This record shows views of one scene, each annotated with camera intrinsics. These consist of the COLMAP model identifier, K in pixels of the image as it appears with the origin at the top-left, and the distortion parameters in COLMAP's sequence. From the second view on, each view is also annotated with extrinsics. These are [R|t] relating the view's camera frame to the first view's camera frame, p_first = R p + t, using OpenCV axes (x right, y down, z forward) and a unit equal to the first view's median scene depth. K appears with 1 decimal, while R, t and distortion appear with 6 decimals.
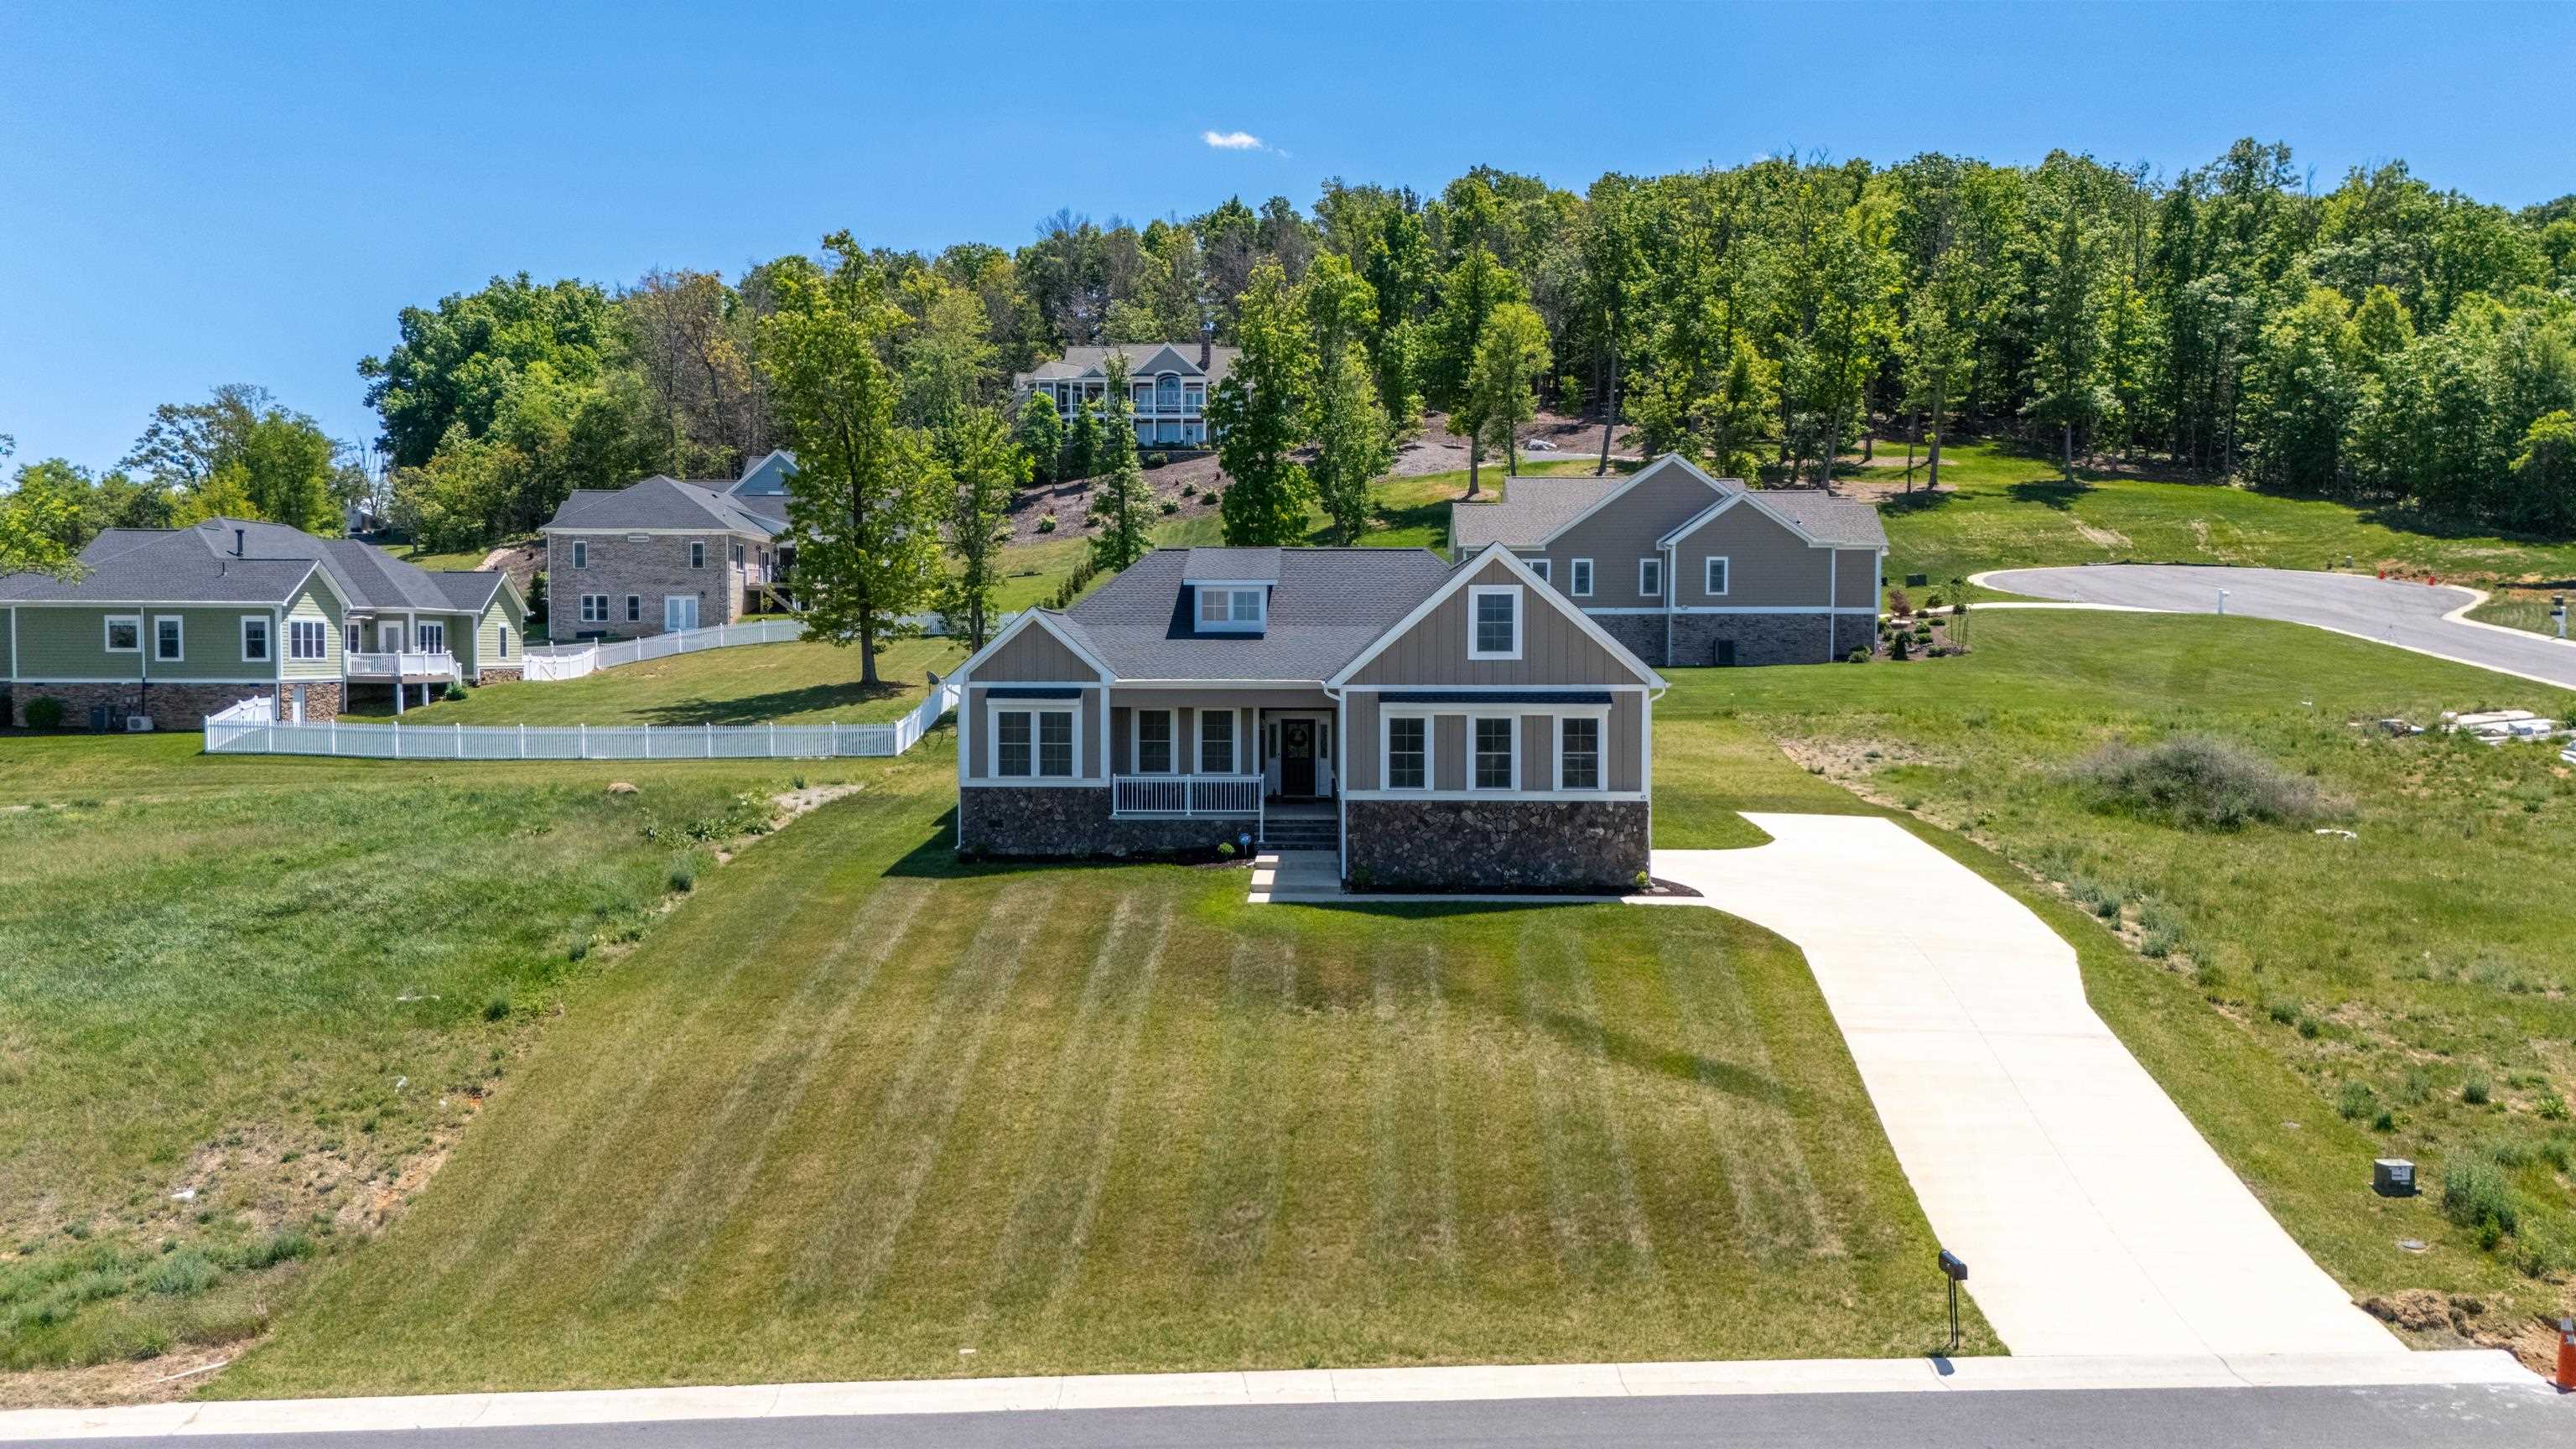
lens RADIAL K [[1900.5, 0, 1286.5], [0, 1900.5, 725.2], [0, 0, 1]] dist [0.077785, -0.074491]
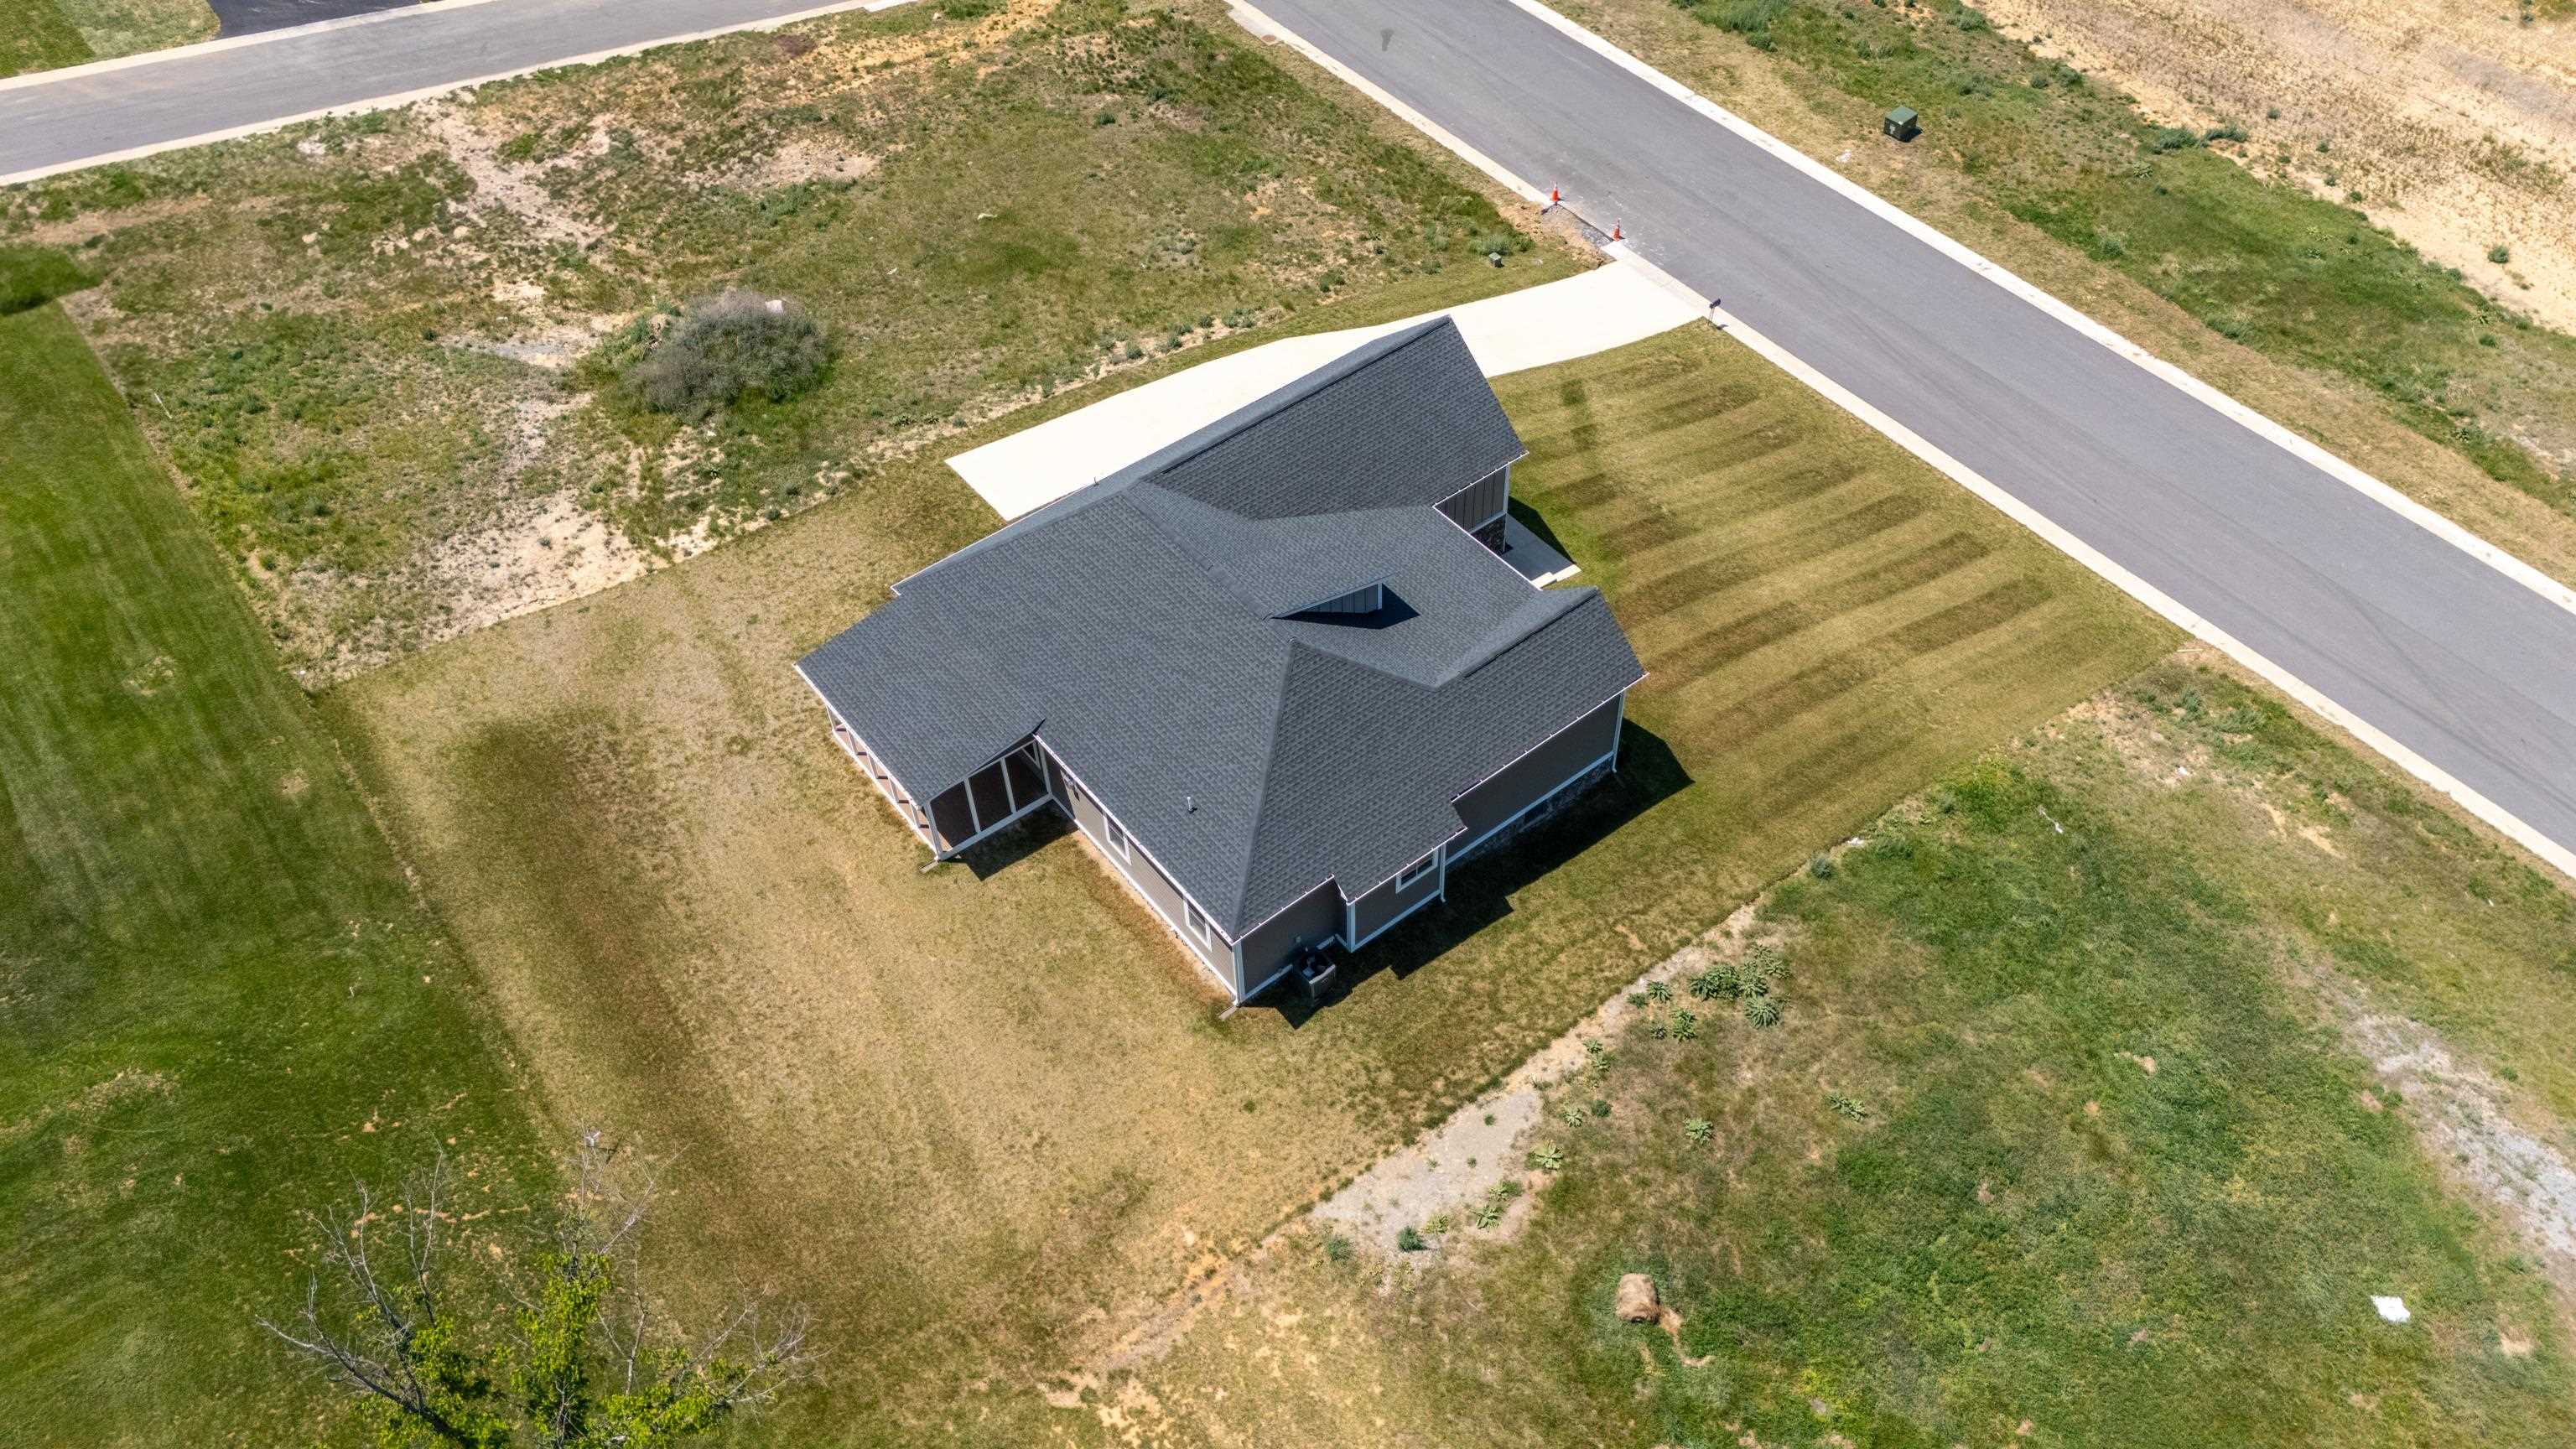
lens RADIAL K [[1900.5, 0, 1286.5], [0, 1900.5, 725.2], [0, 0, 1]] dist [0.077785, -0.074491]
pose [[-0.623648, -0.569378, 0.535604, -0.677890], [0.058571, 0.649213, 0.758348, -0.889781], [-0.779508, 0.504313, -0.371531, 1.605857]]
